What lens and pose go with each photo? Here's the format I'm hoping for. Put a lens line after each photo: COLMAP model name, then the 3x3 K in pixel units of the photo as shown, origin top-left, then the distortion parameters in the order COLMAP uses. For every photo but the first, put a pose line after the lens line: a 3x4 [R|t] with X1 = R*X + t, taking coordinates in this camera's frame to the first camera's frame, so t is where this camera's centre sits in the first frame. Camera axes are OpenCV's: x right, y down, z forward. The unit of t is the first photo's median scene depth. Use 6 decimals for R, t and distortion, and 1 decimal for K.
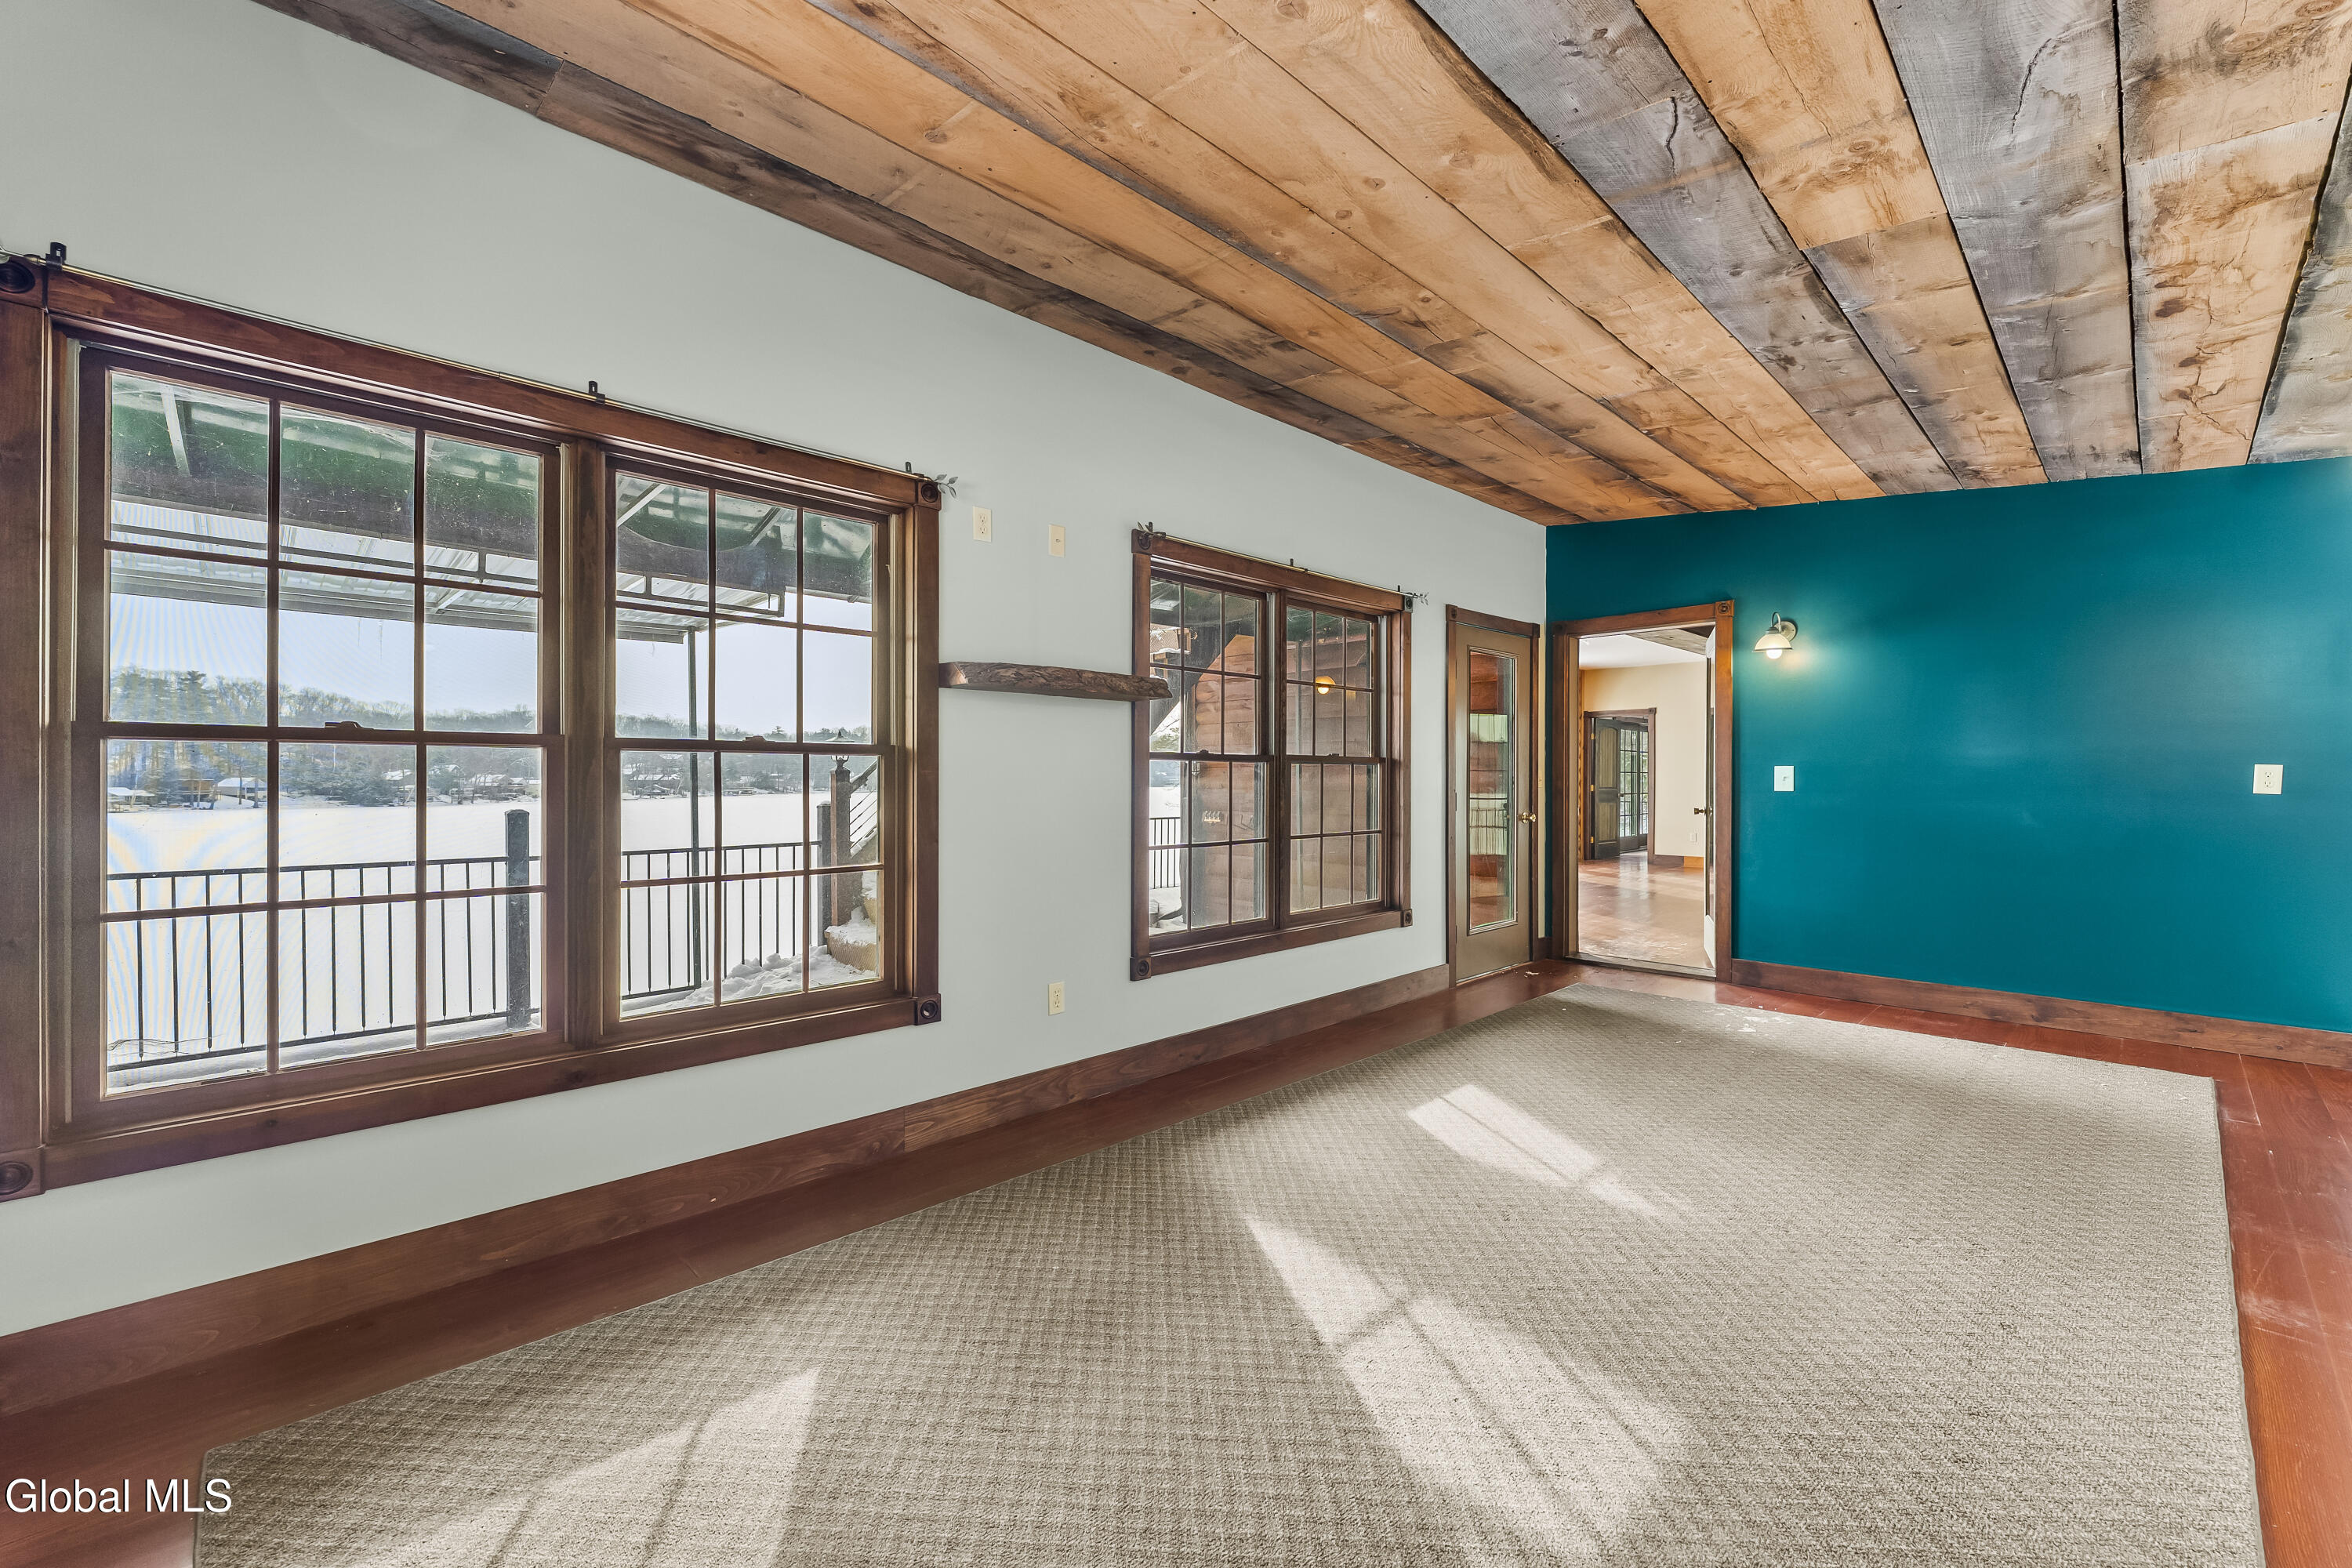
lens RADIAL K [[961.4, 0, 1181.0], [0, 961.4, 779.5], [0, 0, 1]] dist [-0.000303, 0.000149]
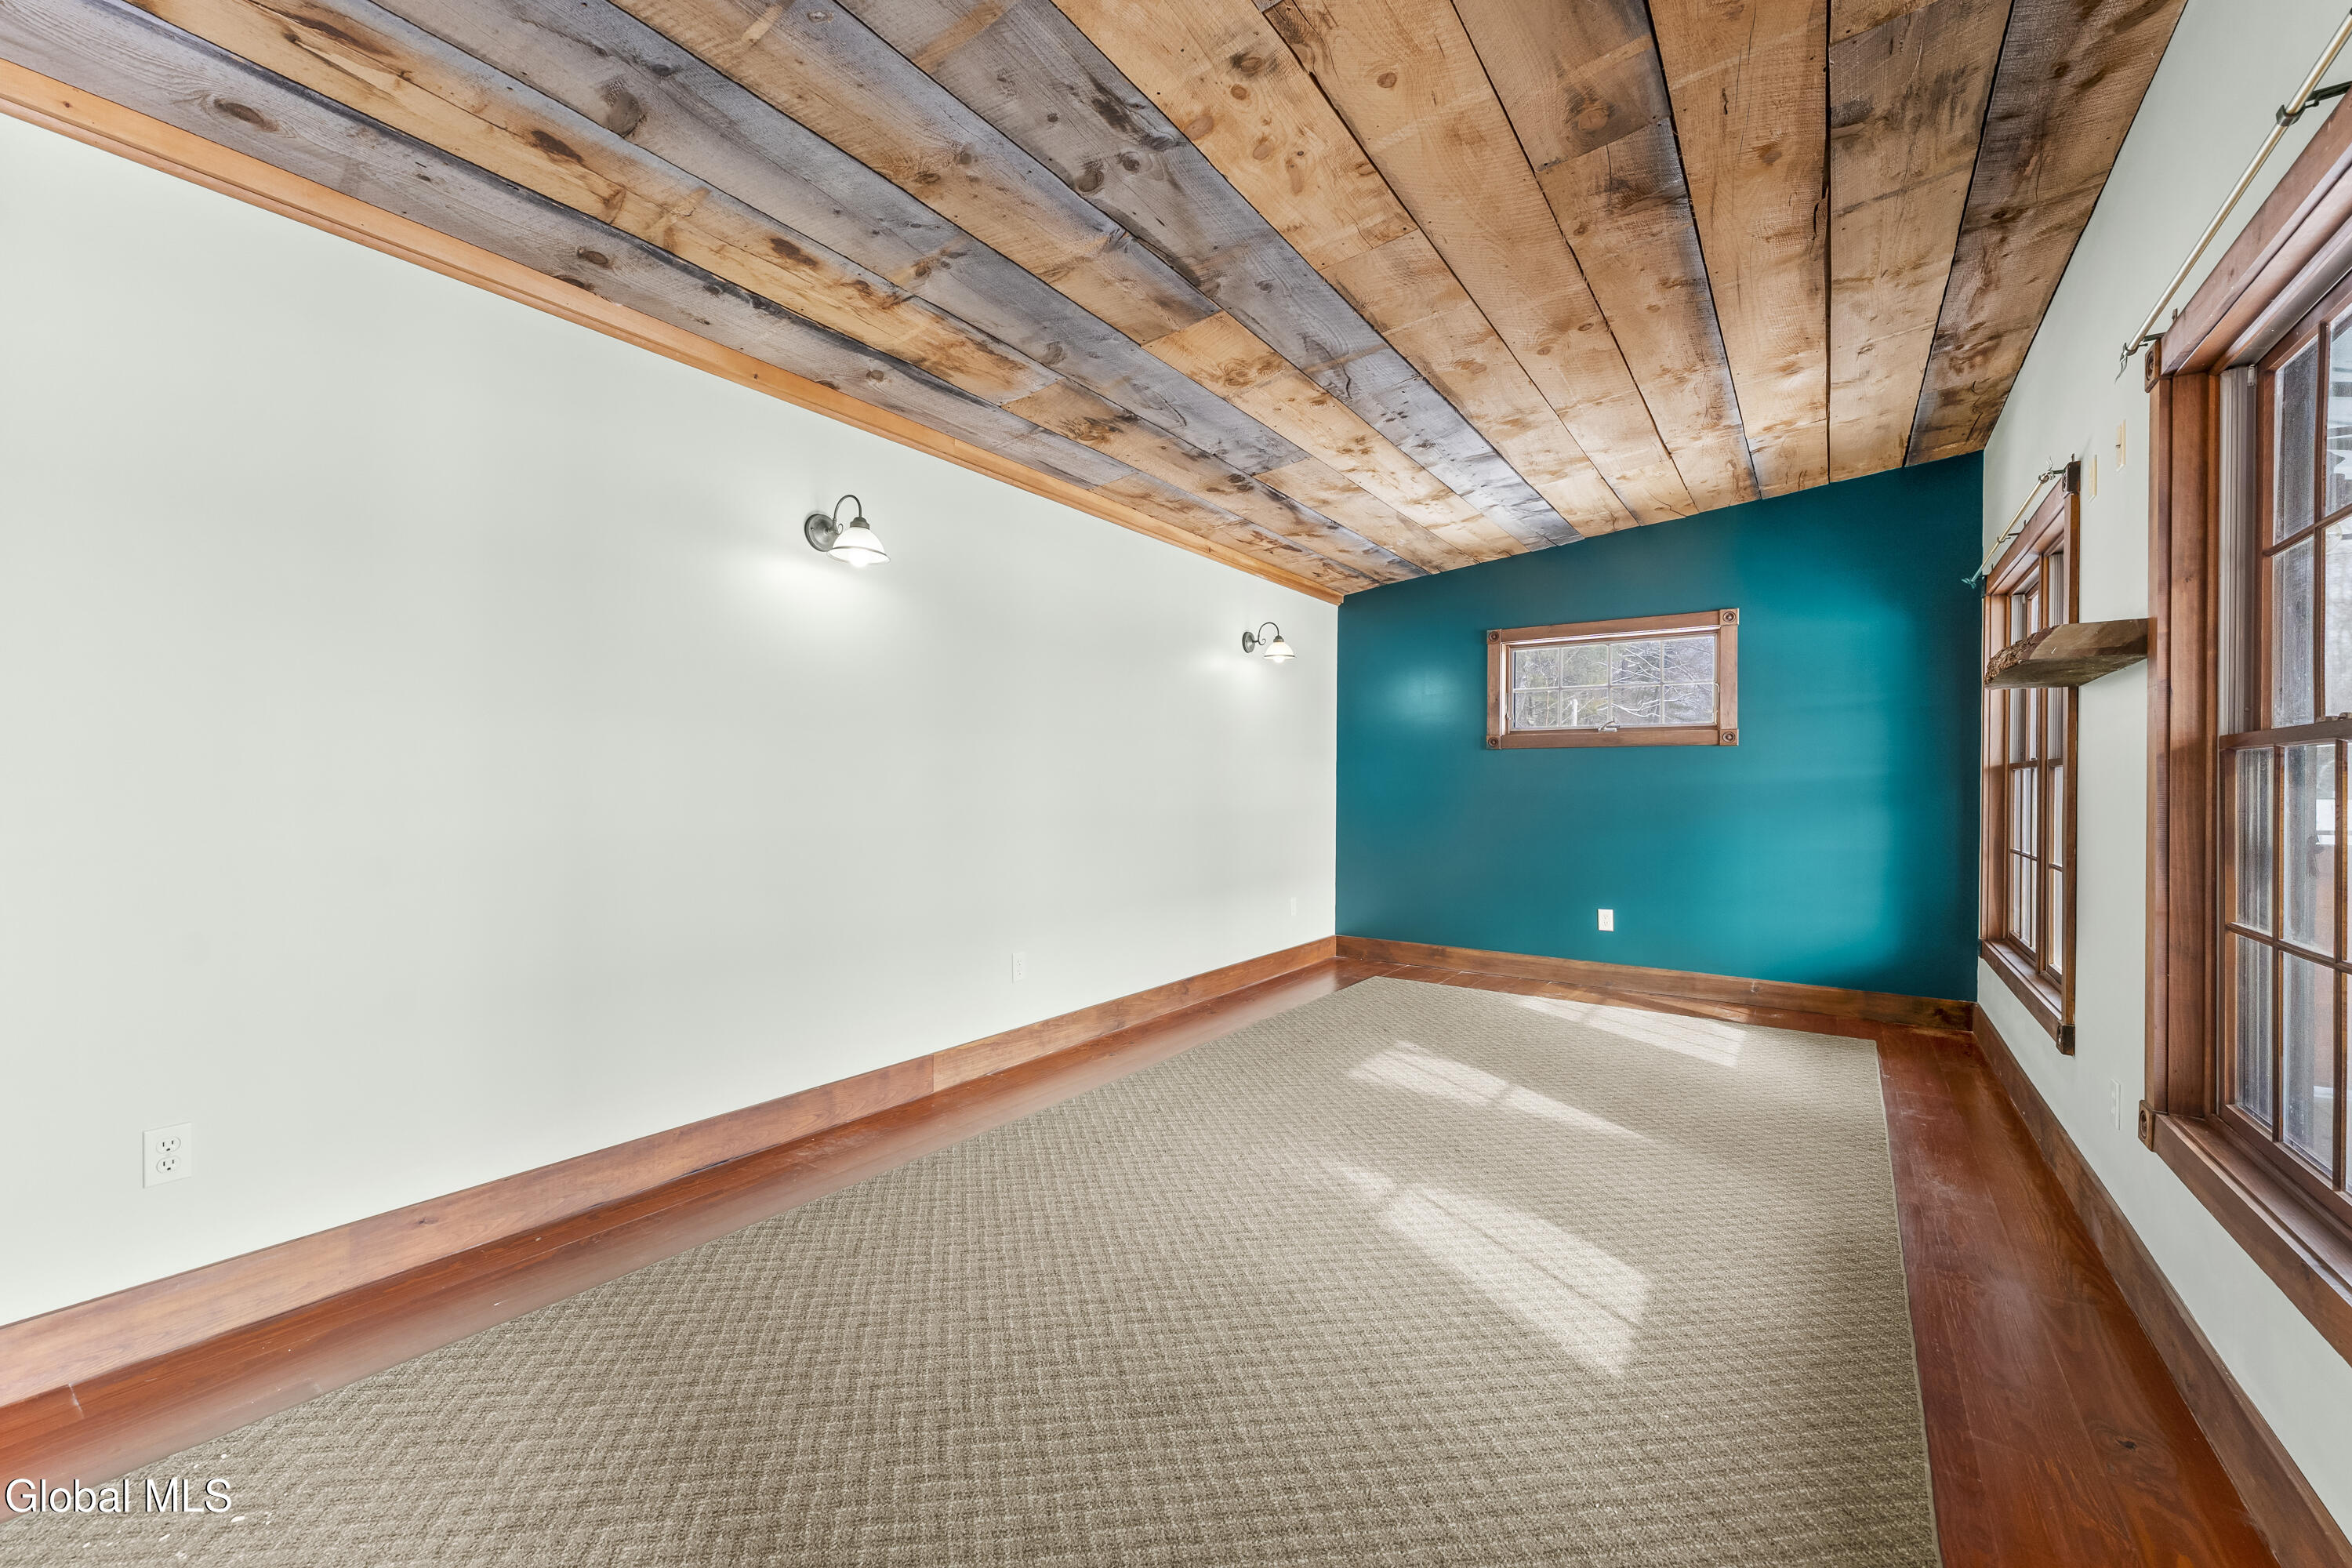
lens RADIAL K [[961.4, 0, 1177.6], [0, 961.4, 797.0], [0, 0, 1]] dist [-0.000303, 0.000149]
pose [[-0.980305, -0.004004, -0.197448, 0.858138], [-0.006182, 0.999927, 0.010418, 0.004679], [0.197392, 0.011433, -0.980258, 1.963911]]
